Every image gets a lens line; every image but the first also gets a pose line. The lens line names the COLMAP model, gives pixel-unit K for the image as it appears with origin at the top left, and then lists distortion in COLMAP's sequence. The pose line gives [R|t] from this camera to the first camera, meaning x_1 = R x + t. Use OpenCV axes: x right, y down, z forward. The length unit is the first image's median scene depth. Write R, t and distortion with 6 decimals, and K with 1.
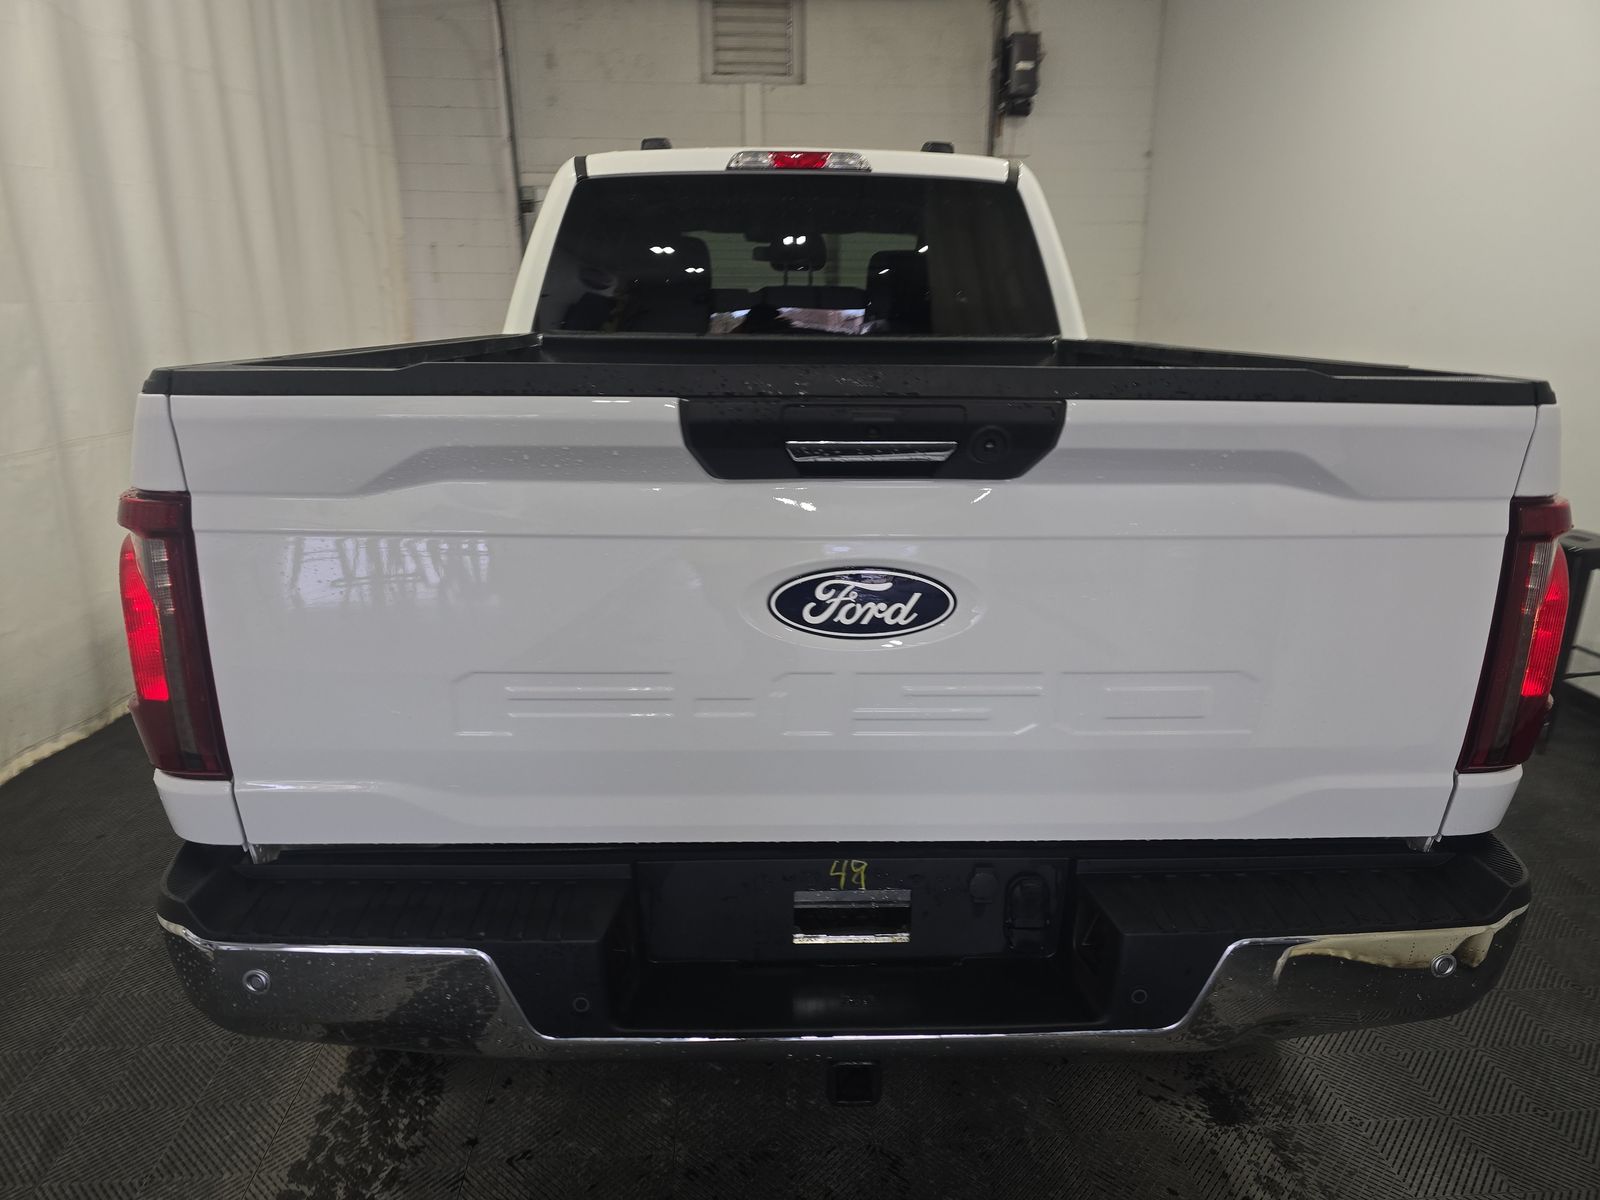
lens RADIAL K [[1064.0, 0, 799.1], [0, 1064.0, 594.0], [0, 0, 1]] dist [0.071623, -0.066602]
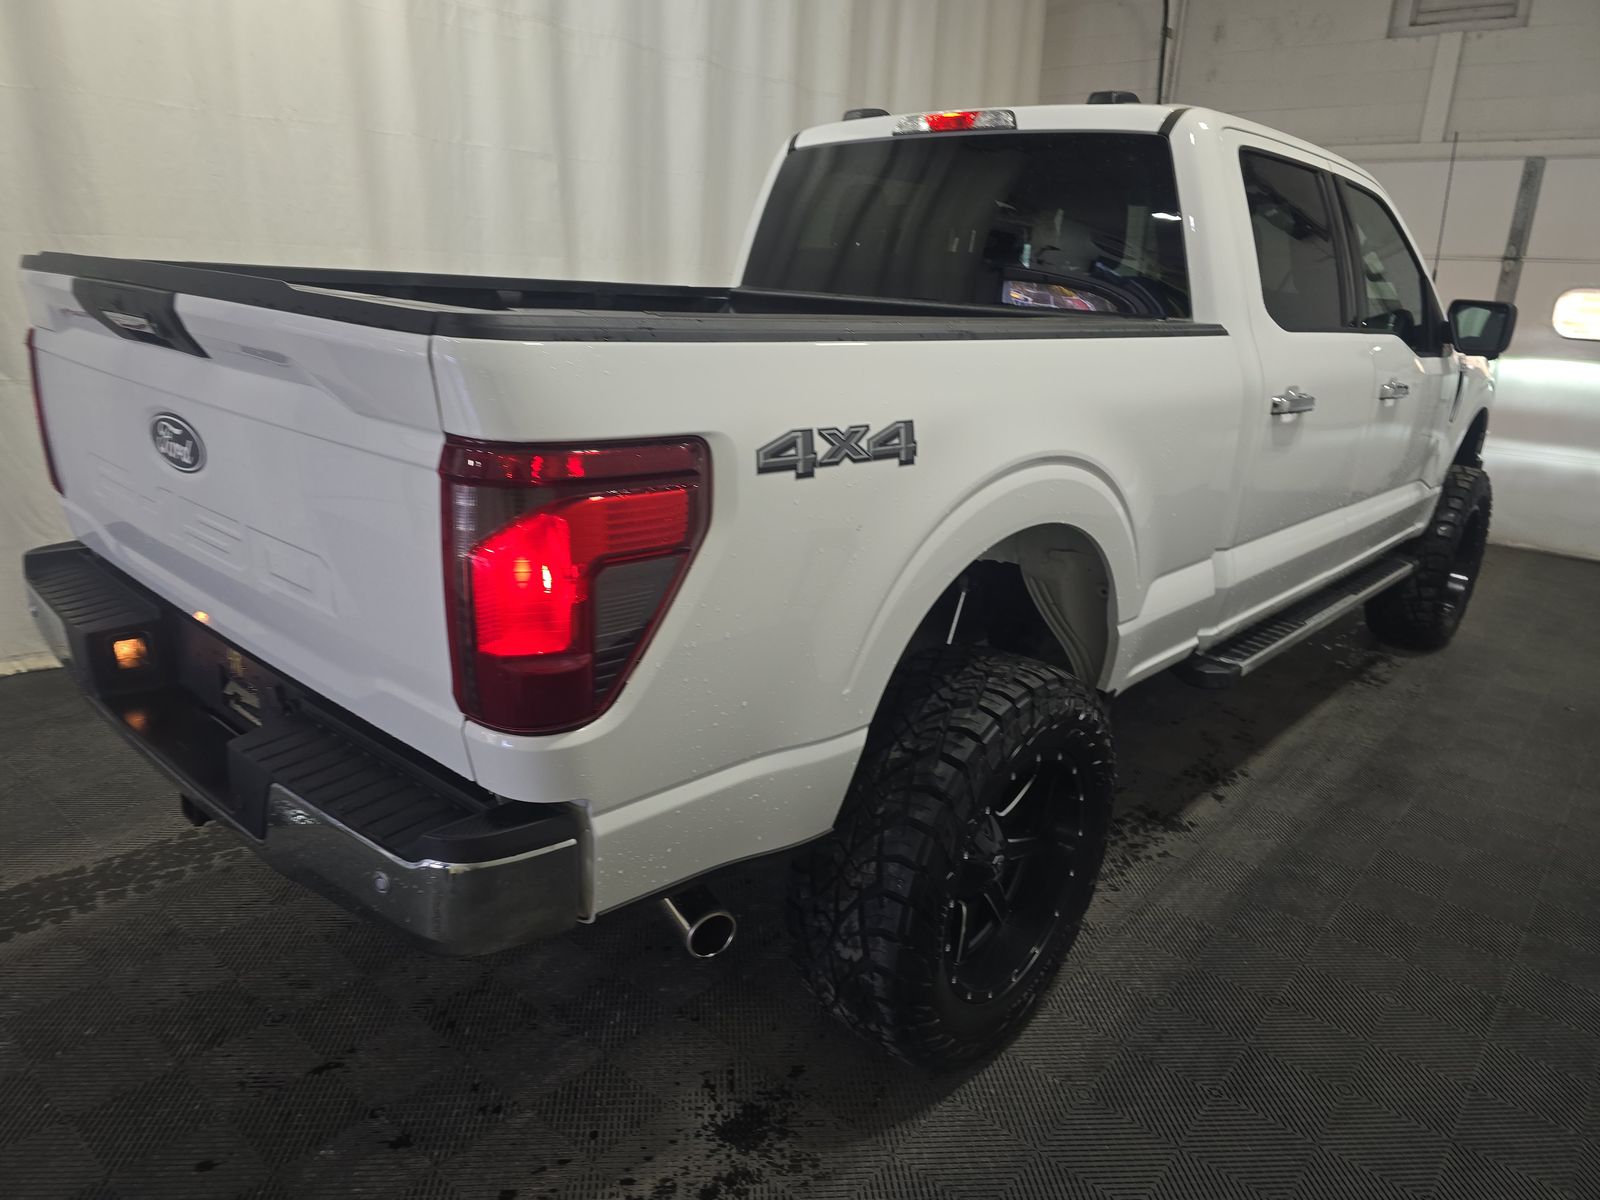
lens RADIAL K [[1075.9, 0, 805.0], [0, 1075.9, 607.1], [0, 0, 1]] dist [0.065755, -0.066427]
pose [[0.718591, 0.233262, -0.655146, 0.651278], [-0.224978, 0.969384, 0.098381, -0.043447], [0.658036, 0.076698, 0.749070, 0.204904]]
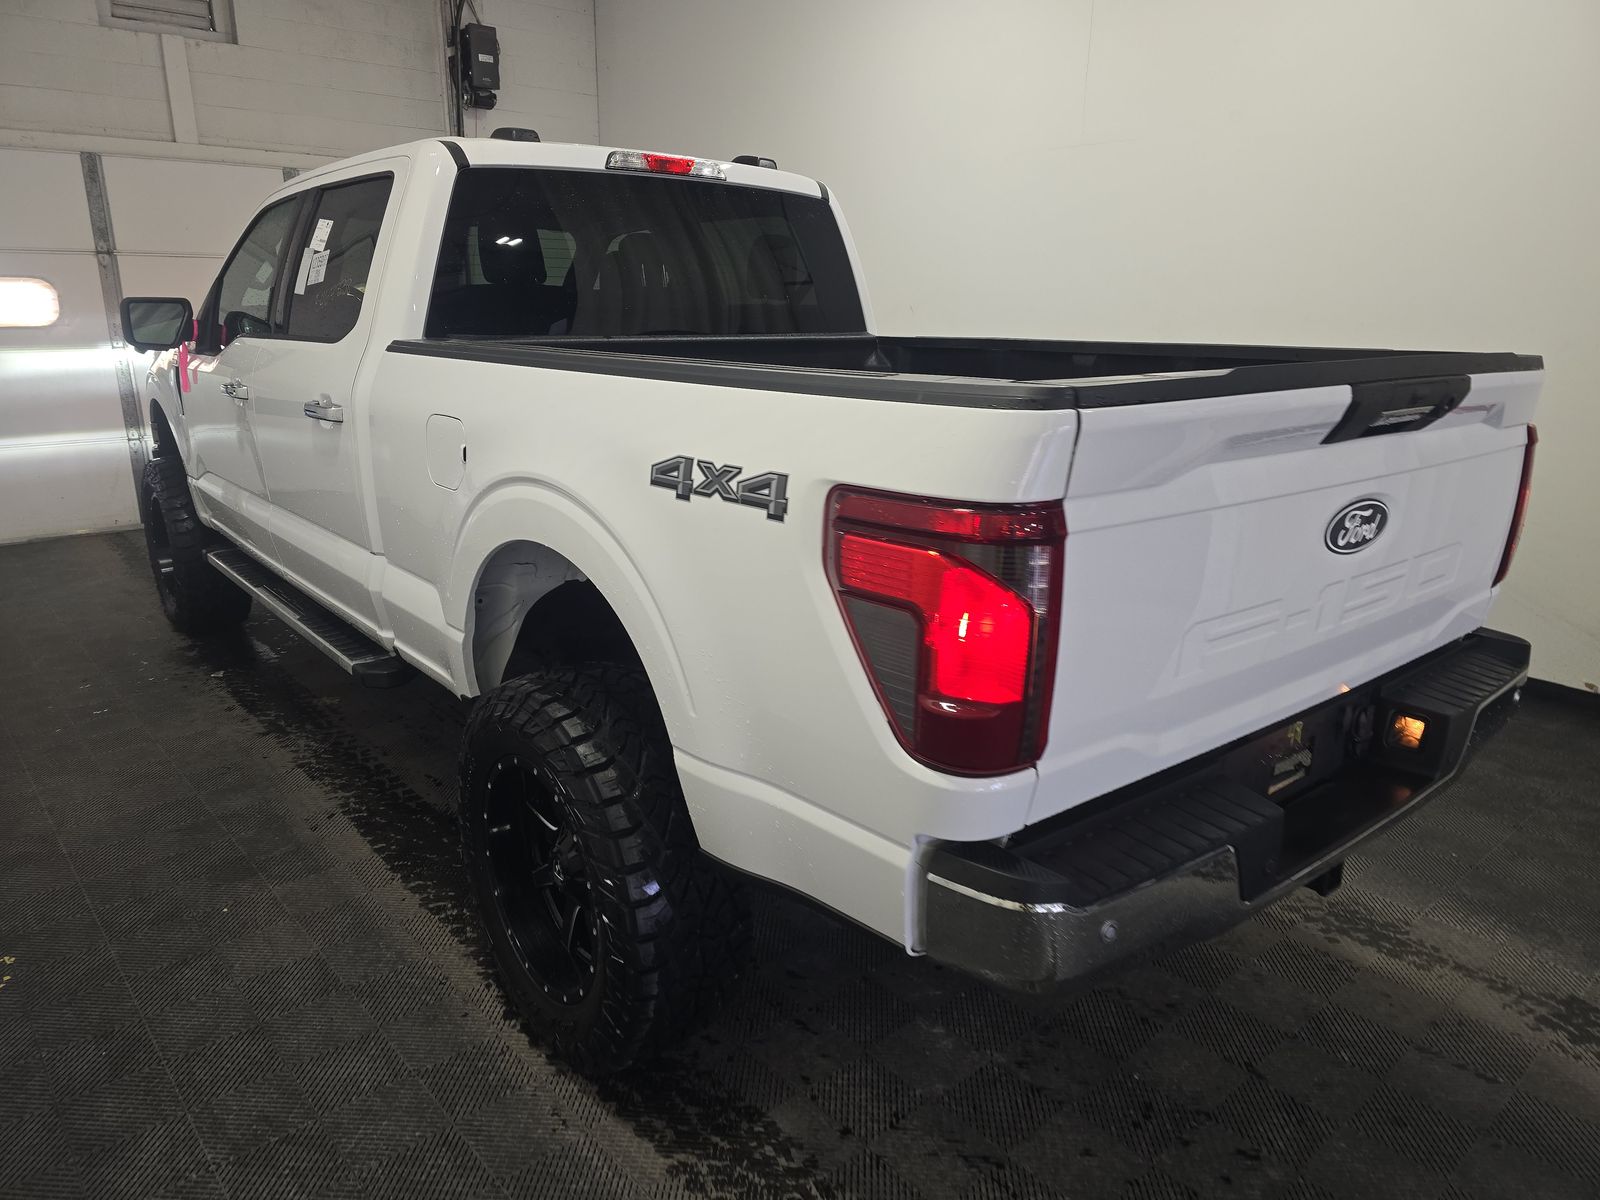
lens RADIAL K [[1064.0, 0, 799.1], [0, 1064.0, 594.0], [0, 0, 1]] dist [0.071623, -0.066602]
pose [[0.796063, -0.158476, 0.584096, -0.561707], [0.153806, 0.986397, 0.058006, -0.040644], [-0.585343, 0.043661, 0.809609, 0.114962]]
